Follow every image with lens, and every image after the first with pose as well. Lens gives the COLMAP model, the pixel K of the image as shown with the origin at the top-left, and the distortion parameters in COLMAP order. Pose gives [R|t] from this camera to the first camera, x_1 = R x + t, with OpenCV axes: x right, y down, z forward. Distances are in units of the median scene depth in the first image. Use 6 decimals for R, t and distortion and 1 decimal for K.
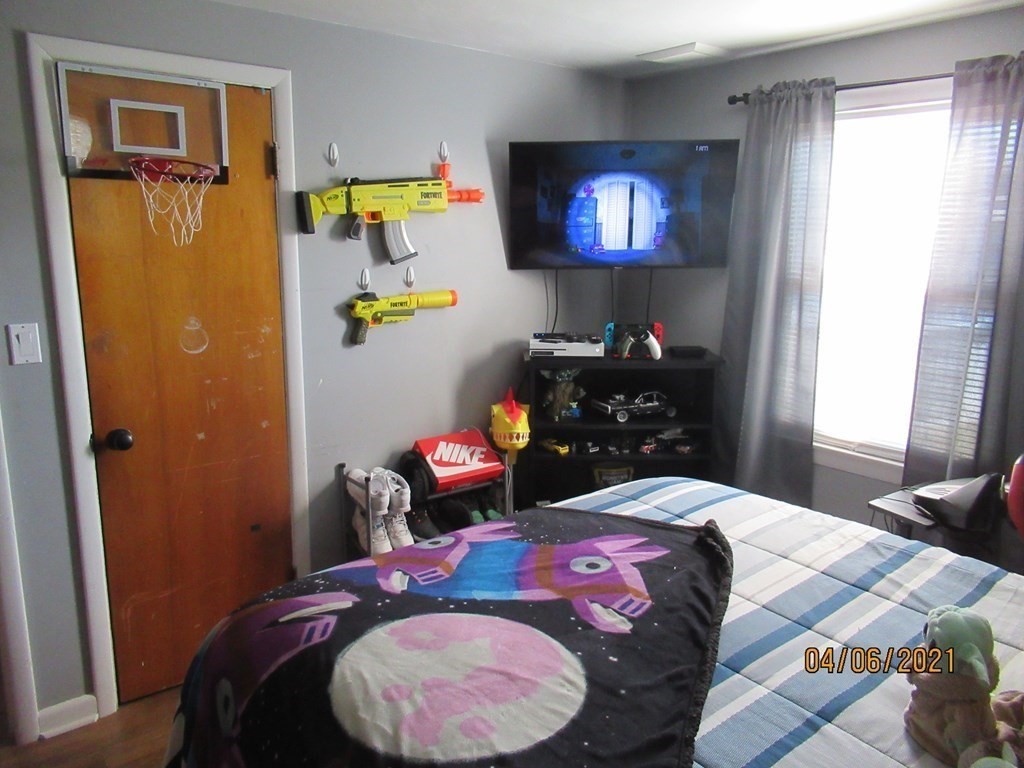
lens RADIAL K [[764.6, 0, 509.9], [0, 764.6, 384.3], [0, 0, 1]] dist [-0.000082, -0.001316]
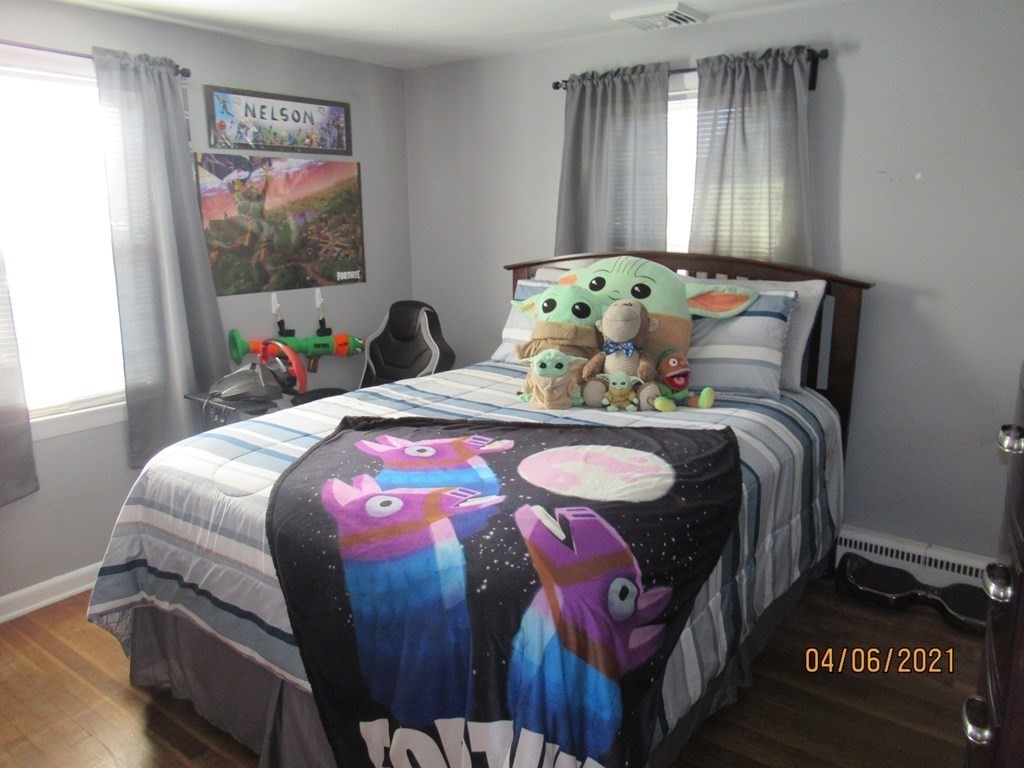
lens RADIAL K [[764.6, 0, 510.1], [0, 764.6, 381.3], [0, 0, 1]] dist [-0.000082, -0.001316]
pose [[-0.250292, -0.216327, 0.943693, -1.089220], [0.195145, 0.943440, 0.268027, -0.182797], [-0.948300, 0.251242, -0.193920, 1.055837]]
